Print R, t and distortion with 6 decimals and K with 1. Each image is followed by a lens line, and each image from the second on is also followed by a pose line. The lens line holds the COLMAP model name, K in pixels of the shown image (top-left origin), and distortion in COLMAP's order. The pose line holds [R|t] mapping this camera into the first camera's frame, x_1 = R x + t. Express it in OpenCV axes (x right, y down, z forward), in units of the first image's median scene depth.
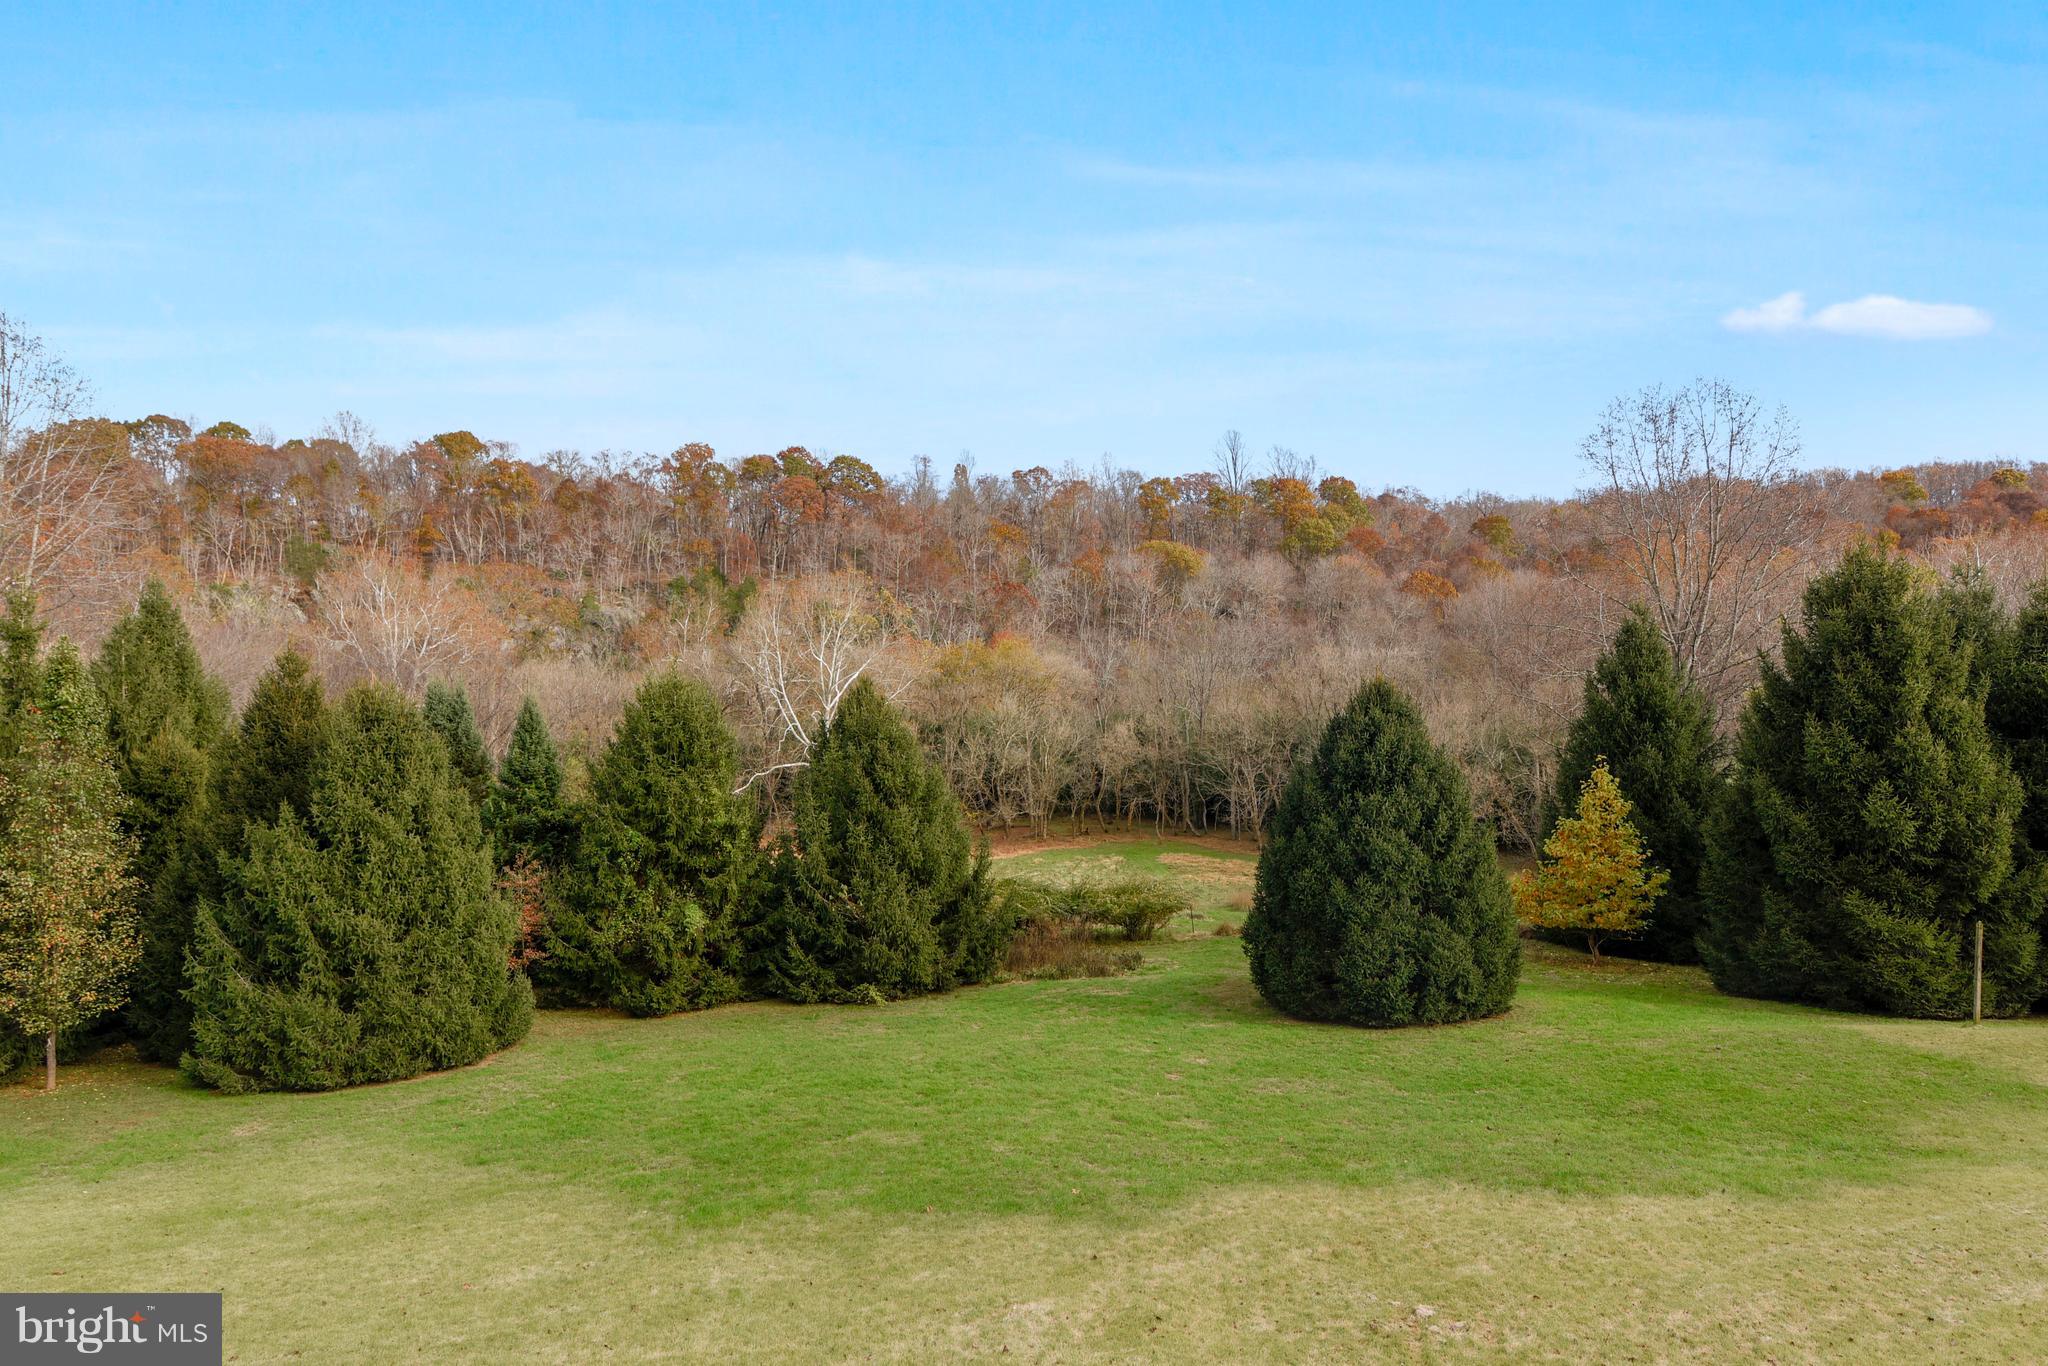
lens RADIAL K [[1097.2, 0, 1037.3], [0, 1097.2, 720.4], [0, 0, 1]] dist [-0.004771, -0.000060]
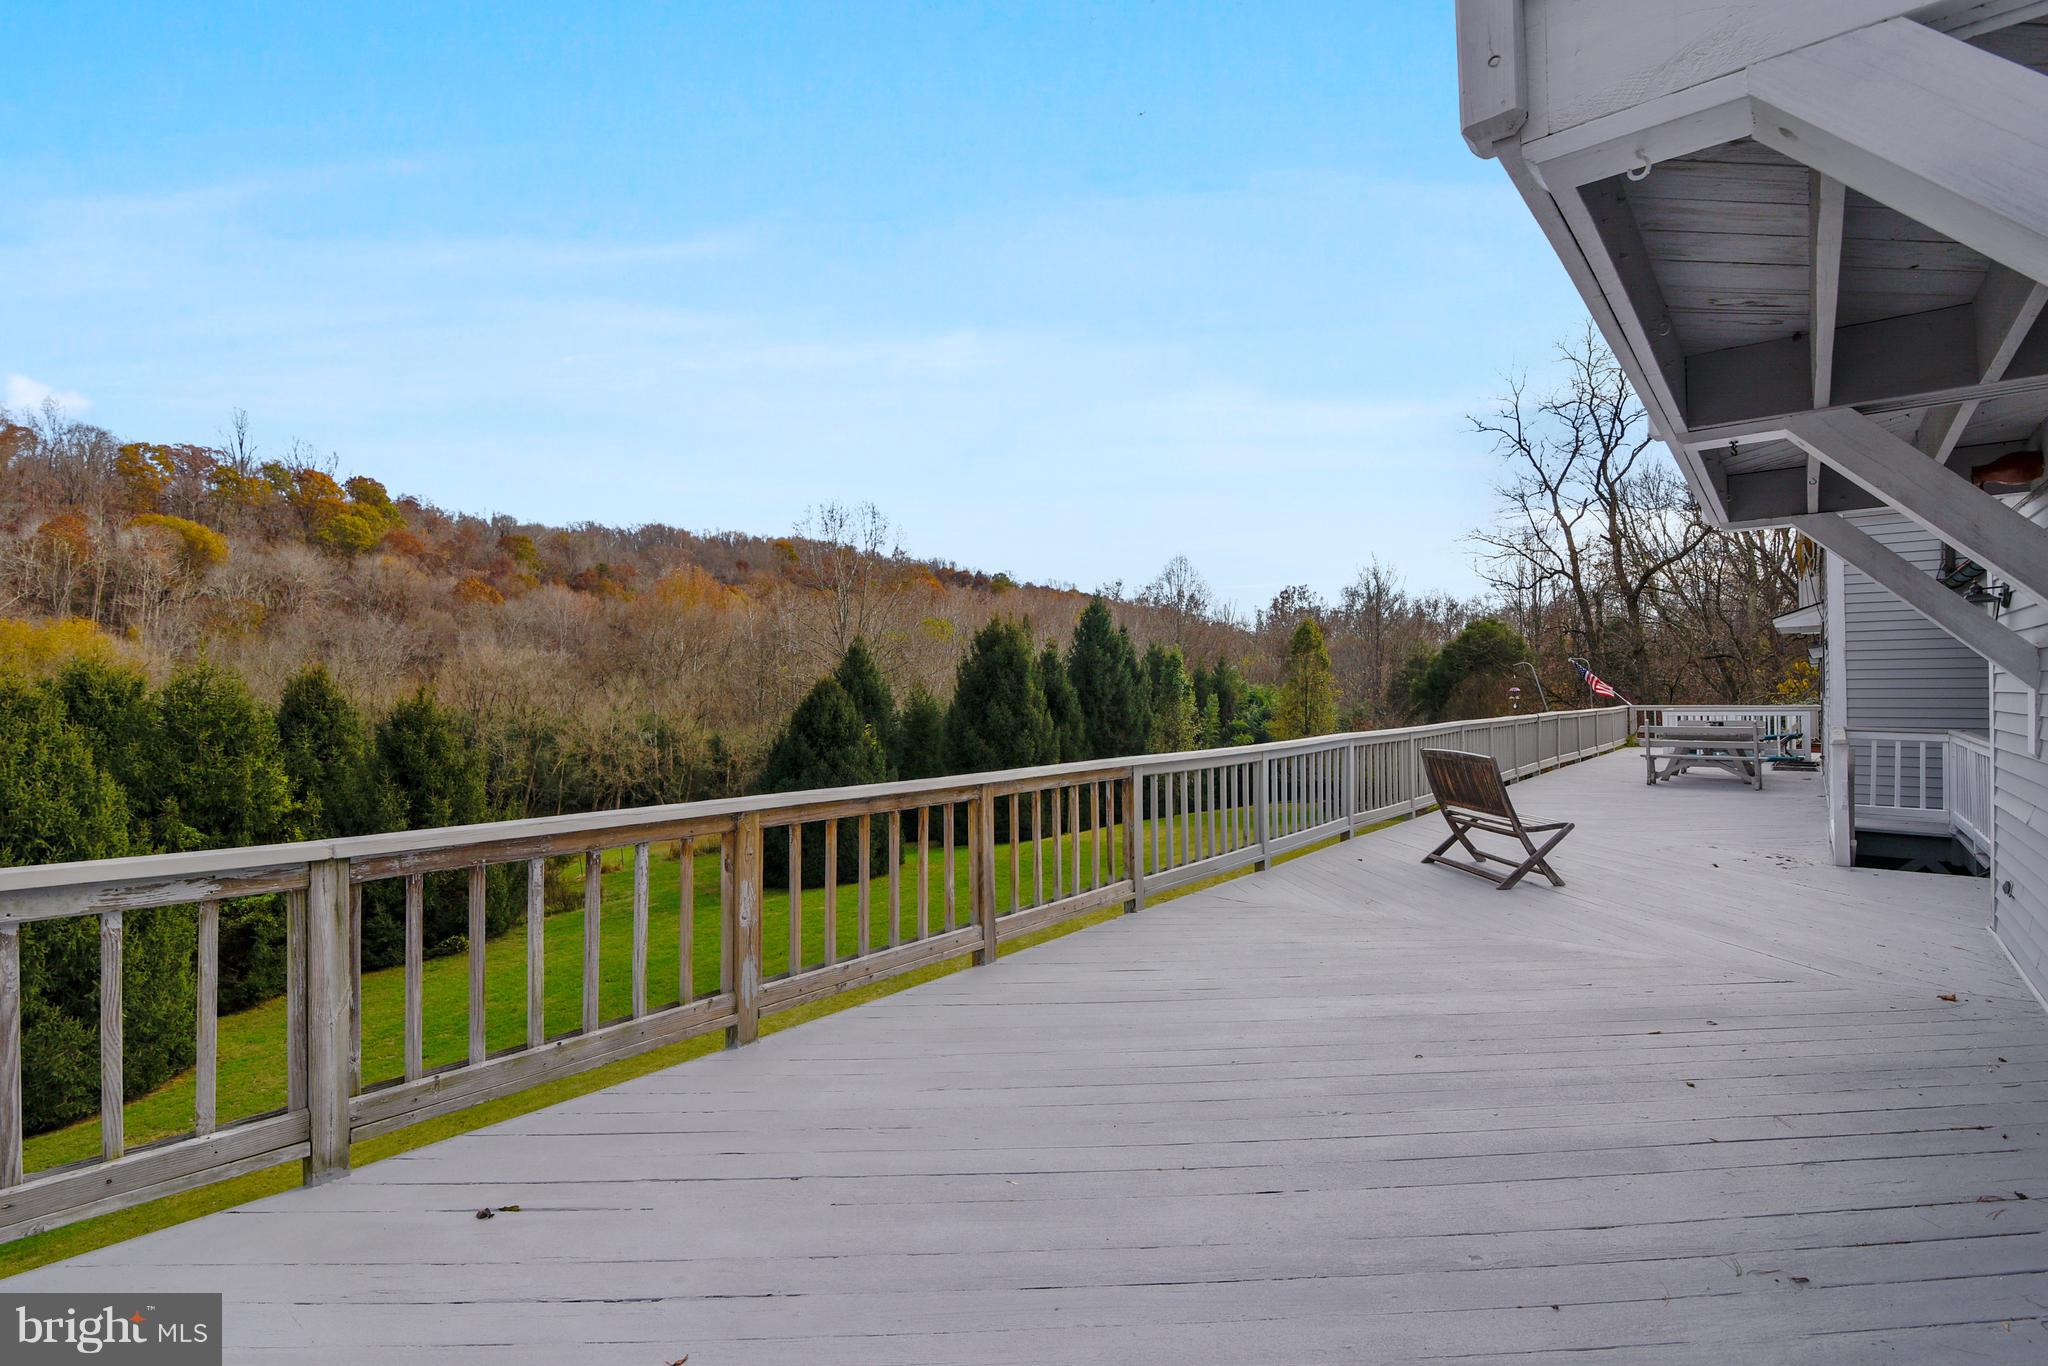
lens RADIAL K [[931.7, 0, 1024.0], [0, 931.7, 683.0], [0, 0, 1]] dist [-0.017646, 0.000042]
pose [[0.587270, 0.010548, 0.809322, -0.471558], [0.014510, 0.999617, -0.023556, 0.004913], [-0.809261, 0.025577, 0.586893, -0.041617]]
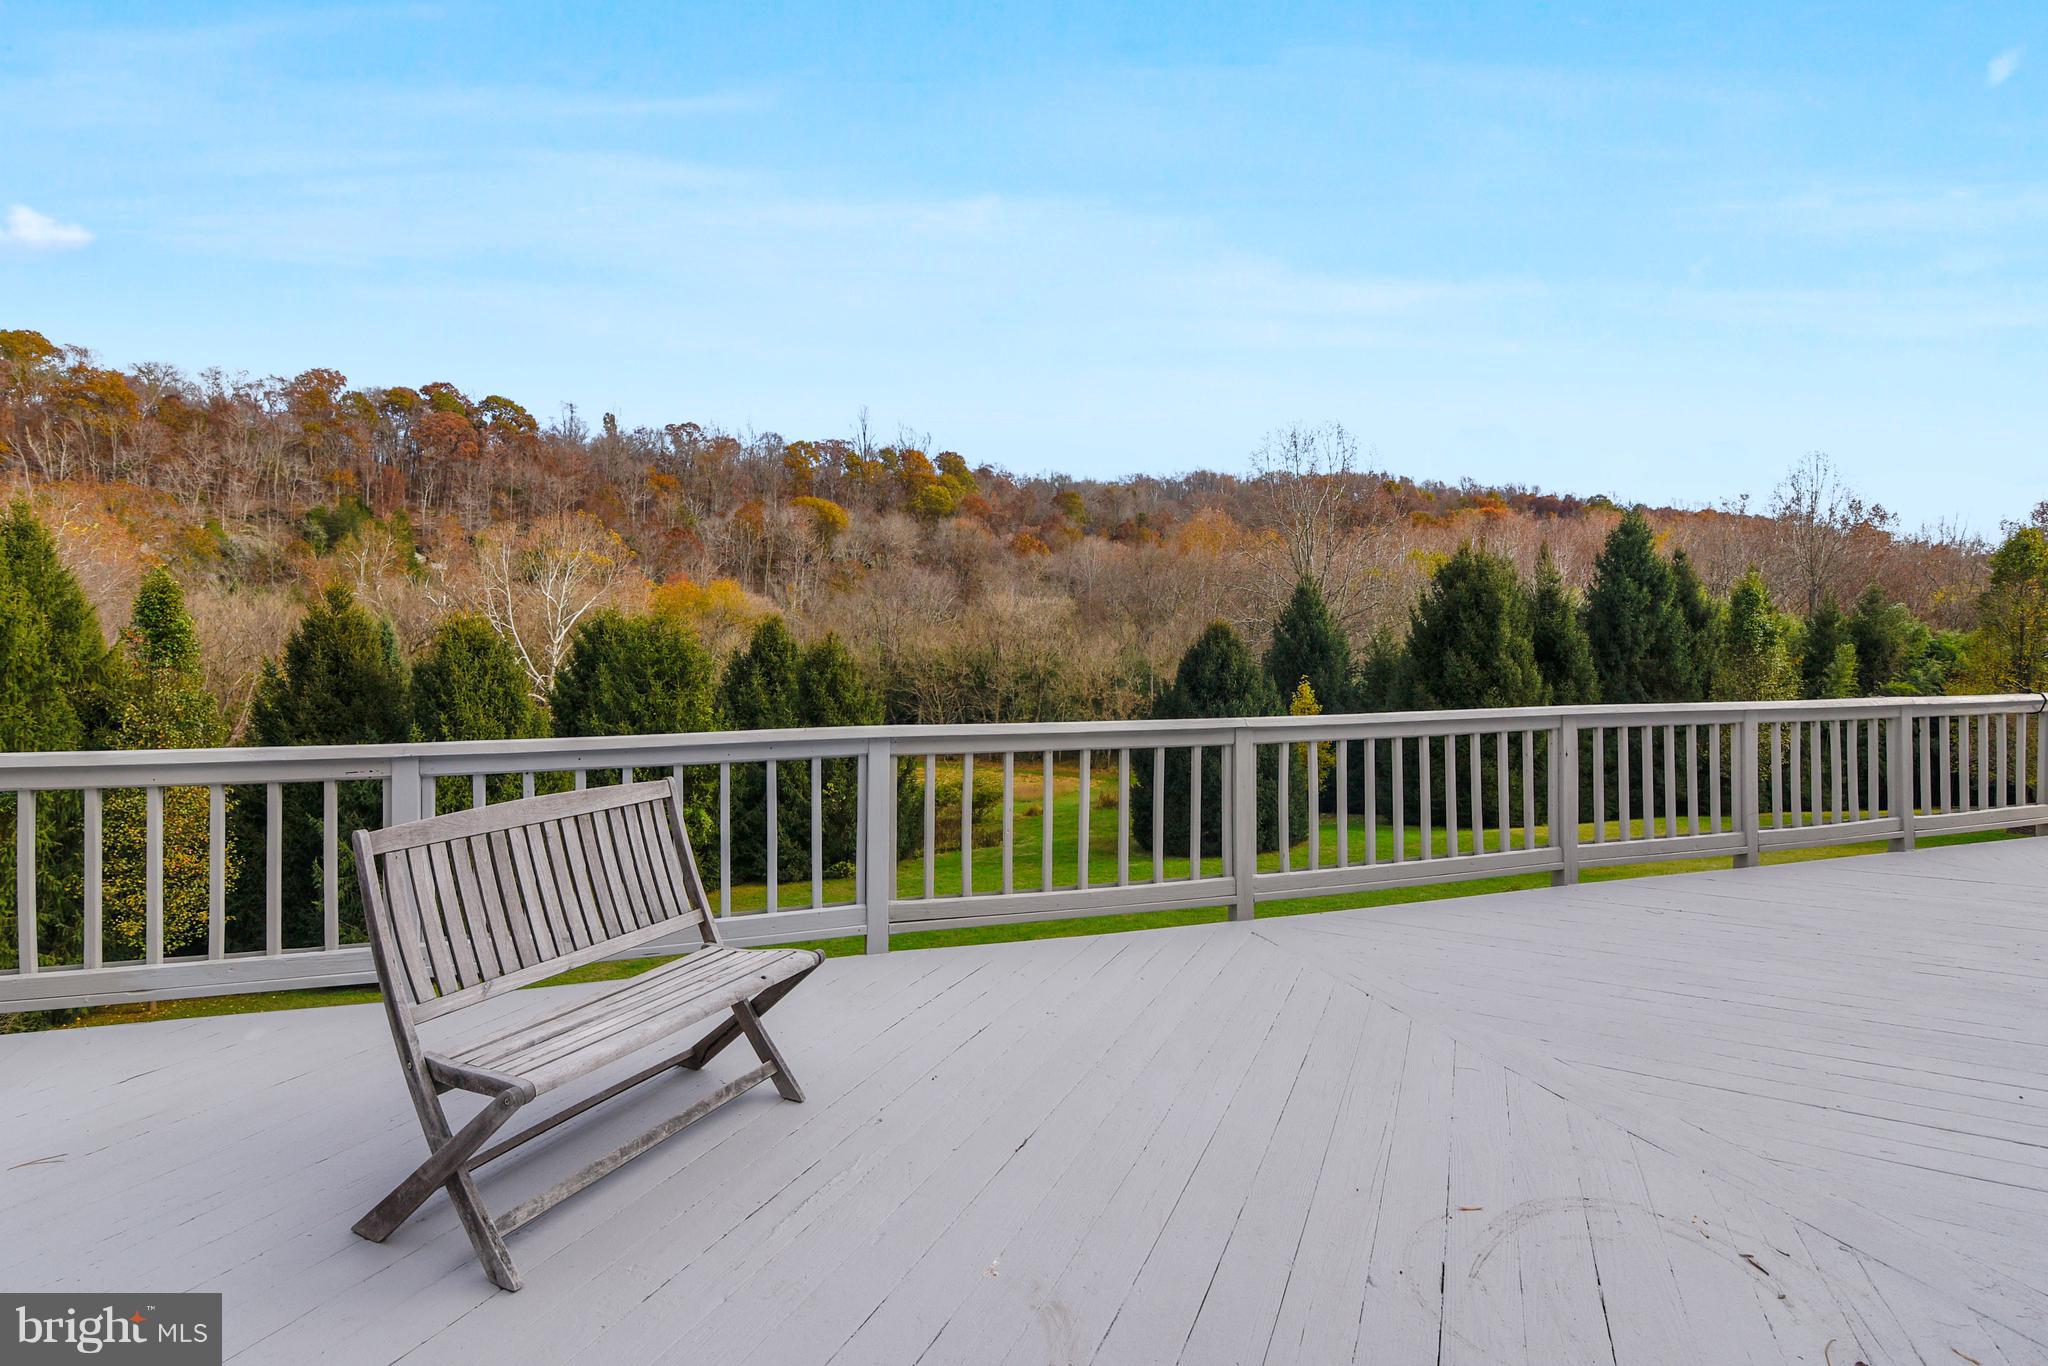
lens RADIAL K [[964.2, 0, 1016.9], [0, 964.2, 668.2], [0, 0, 1]] dist [-0.014916, 0.000287]
pose [[0.932293, -0.004658, 0.361675, -0.292076], [0.000033, 0.999918, 0.012795, 0.005040], [-0.361705, -0.011917, 0.932216, -0.066635]]
